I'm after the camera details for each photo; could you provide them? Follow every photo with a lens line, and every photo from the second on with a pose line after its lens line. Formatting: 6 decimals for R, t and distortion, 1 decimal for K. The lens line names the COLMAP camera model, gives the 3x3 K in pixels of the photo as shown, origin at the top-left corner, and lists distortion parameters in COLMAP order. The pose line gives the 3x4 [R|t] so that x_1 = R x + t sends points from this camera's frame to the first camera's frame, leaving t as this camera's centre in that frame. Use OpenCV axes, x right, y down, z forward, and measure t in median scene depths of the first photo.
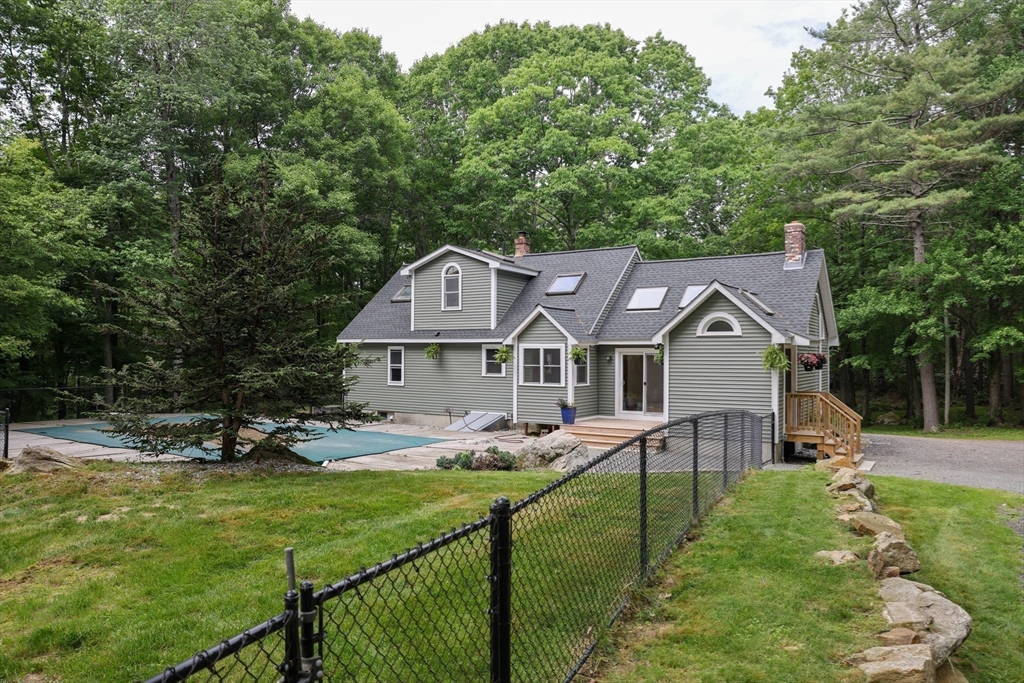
lens RADIAL K [[720.5, 0, 512.0], [0, 720.5, 341.5], [0, 0, 1]] dist [-0.059960, 0.001831]
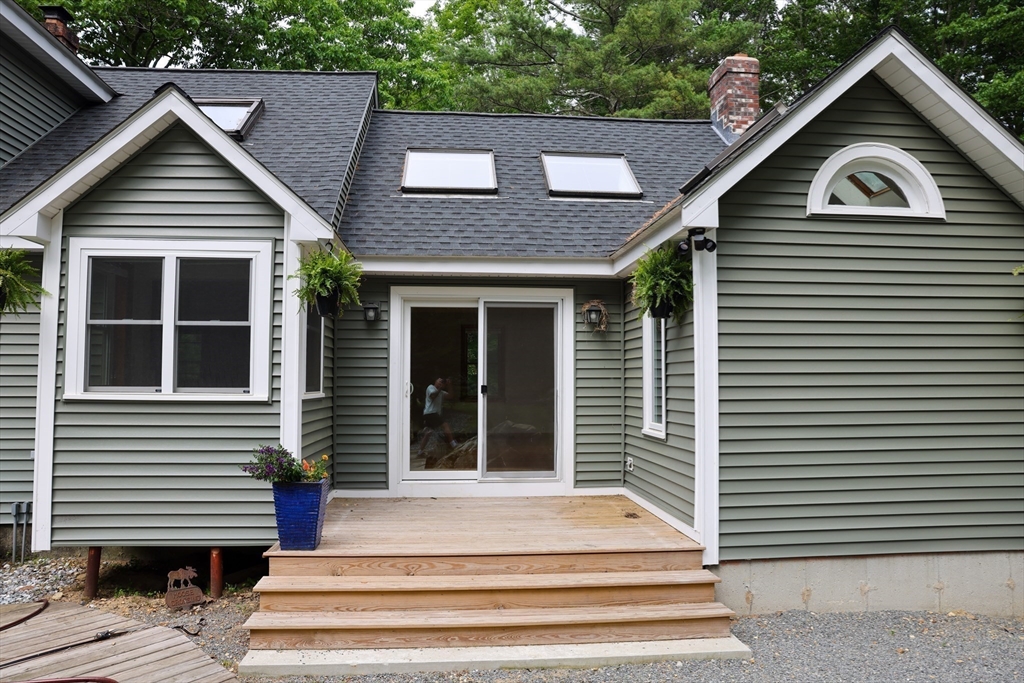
lens RADIAL K [[720.5, 0, 512.0], [0, 720.5, 341.5], [0, 0, 1]] dist [-0.059960, 0.001831]
pose [[0.795898, 0.034000, 0.604476, -0.015655], [-0.009077, 0.998980, -0.044239, 0.050593], [-0.605363, 0.029723, 0.795394, 0.712546]]
